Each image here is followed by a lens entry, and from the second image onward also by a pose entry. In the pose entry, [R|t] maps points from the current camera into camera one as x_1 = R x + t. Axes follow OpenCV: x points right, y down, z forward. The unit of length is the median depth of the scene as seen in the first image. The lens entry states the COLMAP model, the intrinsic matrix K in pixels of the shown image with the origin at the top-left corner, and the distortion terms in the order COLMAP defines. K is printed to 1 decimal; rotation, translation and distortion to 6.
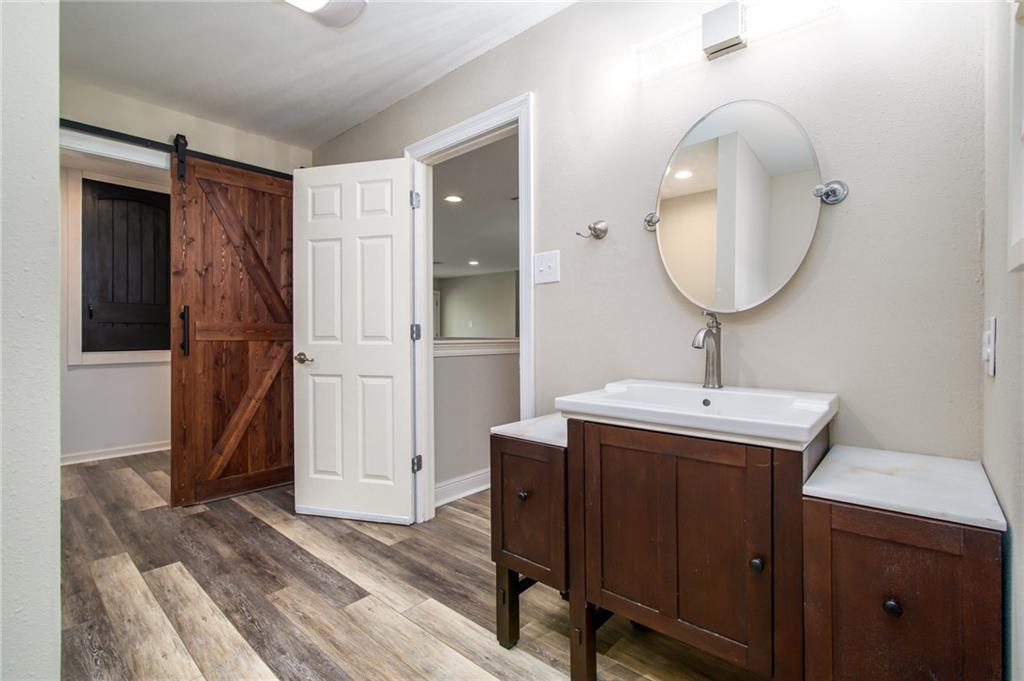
lens RADIAL K [[489.2, 0, 511.9], [0, 489.2, 333.0], [0, 0, 1]] dist [-0.013054, 0.000170]
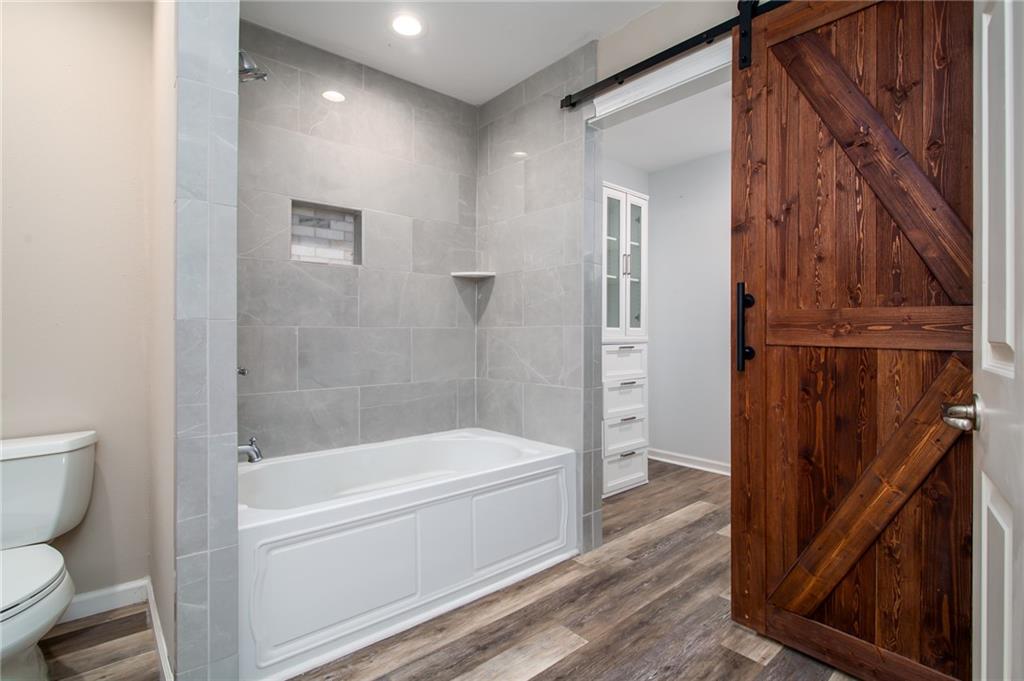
lens RADIAL K [[489.2, 0, 511.9], [0, 489.2, 333.0], [0, 0, 1]] dist [-0.013054, 0.000170]
pose [[-0.127413, 0.008305, -0.991815, -0.064589], [-0.001680, 0.999962, 0.008589, -0.001460], [0.991848, 0.002760, -0.127394, 0.762382]]
